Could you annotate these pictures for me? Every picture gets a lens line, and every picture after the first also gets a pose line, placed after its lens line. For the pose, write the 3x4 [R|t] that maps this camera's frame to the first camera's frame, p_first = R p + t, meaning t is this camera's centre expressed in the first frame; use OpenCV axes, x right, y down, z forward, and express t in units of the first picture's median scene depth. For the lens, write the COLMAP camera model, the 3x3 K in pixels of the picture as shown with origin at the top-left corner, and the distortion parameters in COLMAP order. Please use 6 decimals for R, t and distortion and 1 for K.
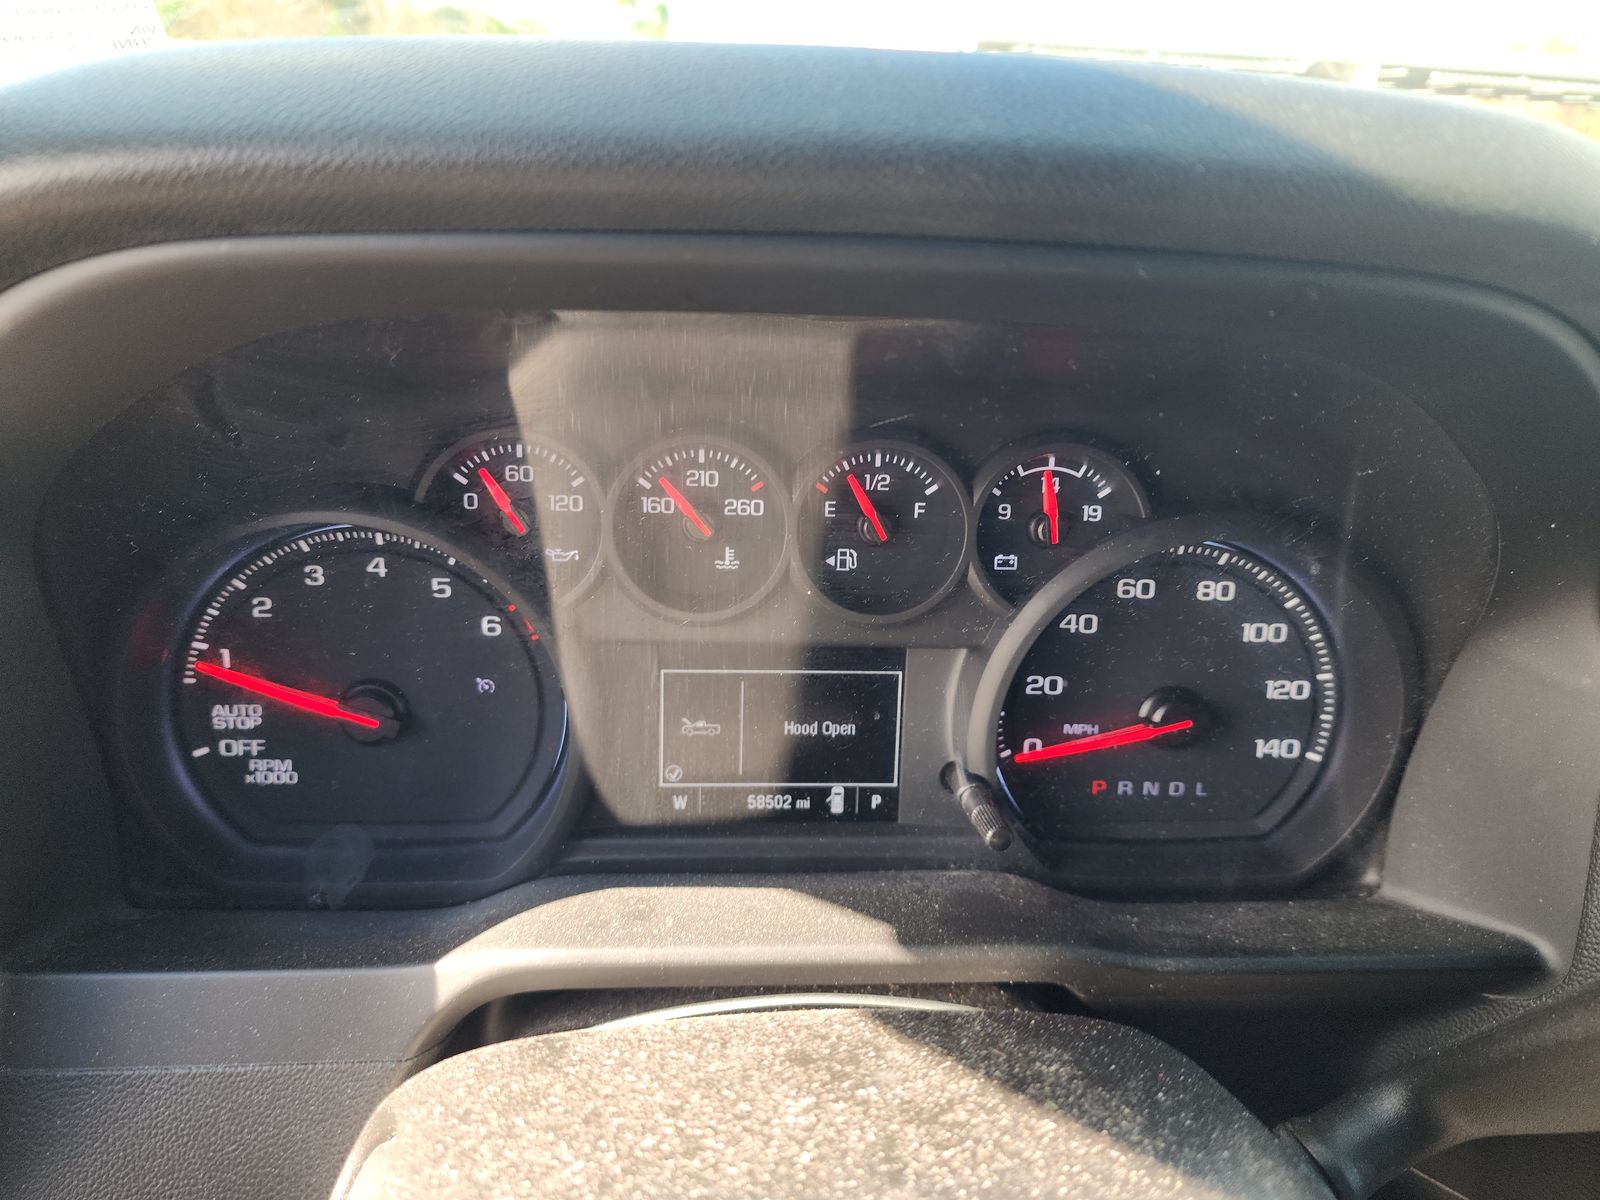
lens RADIAL K [[1085.8, 0, 783.0], [0, 1085.8, 599.9], [0, 0, 1]] dist [0.035109, -0.049752]
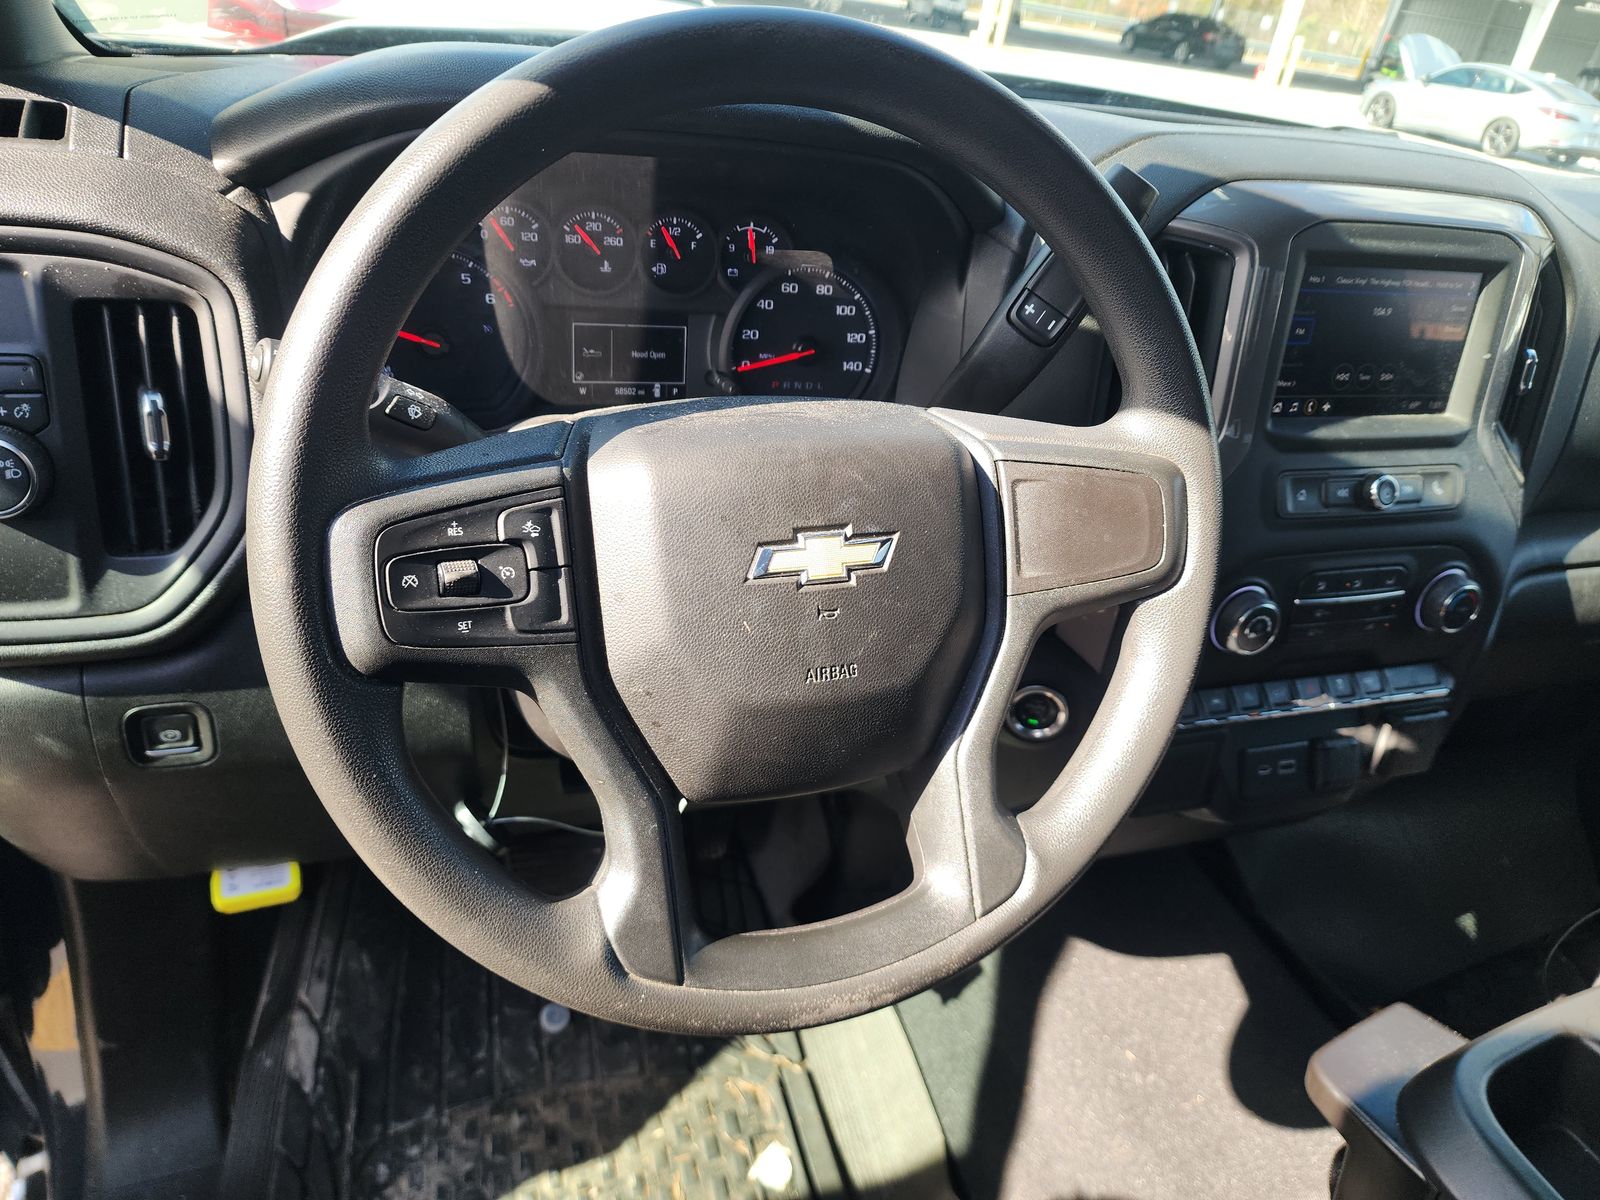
lens RADIAL K [[1085.8, 0, 792.7], [0, 1085.8, 612.7], [0, 0, 1]] dist [0.035109, -0.049752]
pose [[0.957273, -0.067159, 0.281281, -0.331681], [0.017360, 0.984251, 0.175923, 0.248631], [-0.288666, -0.163523, 0.943362, -1.179700]]
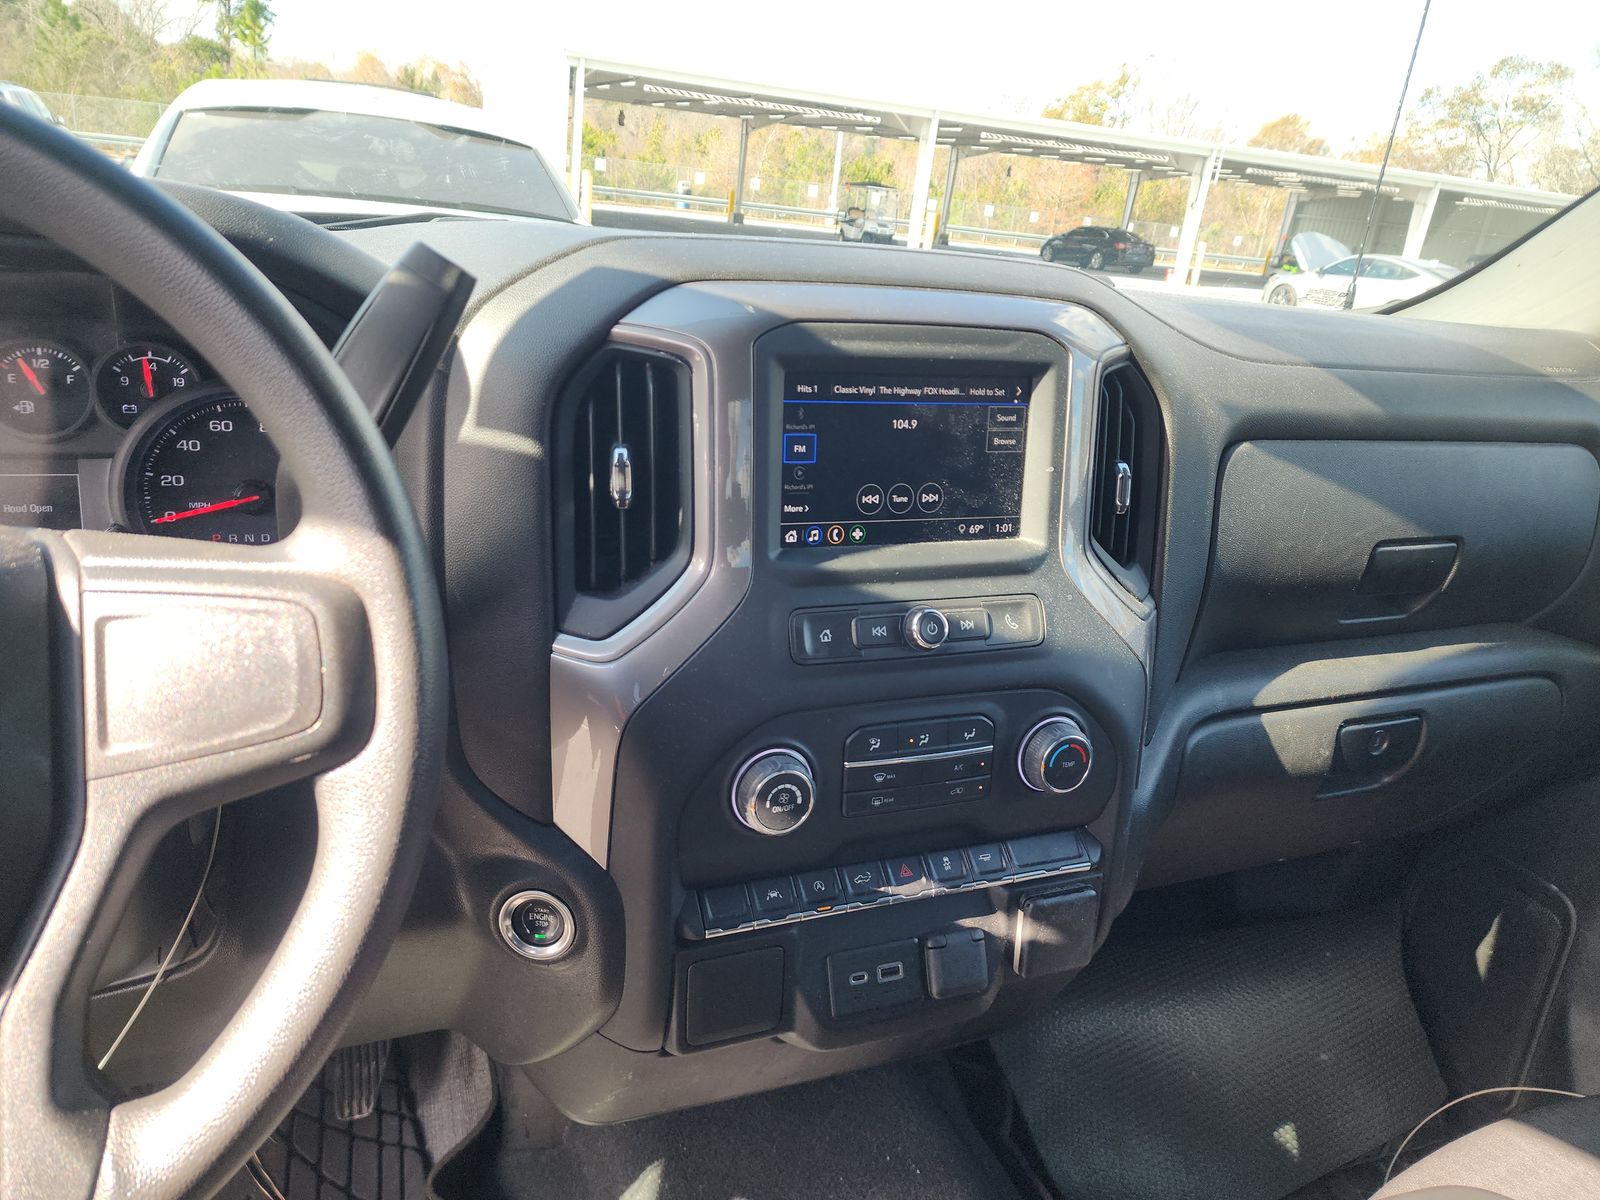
lens RADIAL K [[1085.8, 0, 800.0], [0, 1085.8, 608.7], [0, 0, 1]] dist [0.035109, -0.049752]
pose [[0.946577, -0.062220, 0.316420, 0.656181], [0.065693, 0.997840, -0.000309, 0.369850], [-0.315717, 0.021079, 0.948619, -1.088903]]
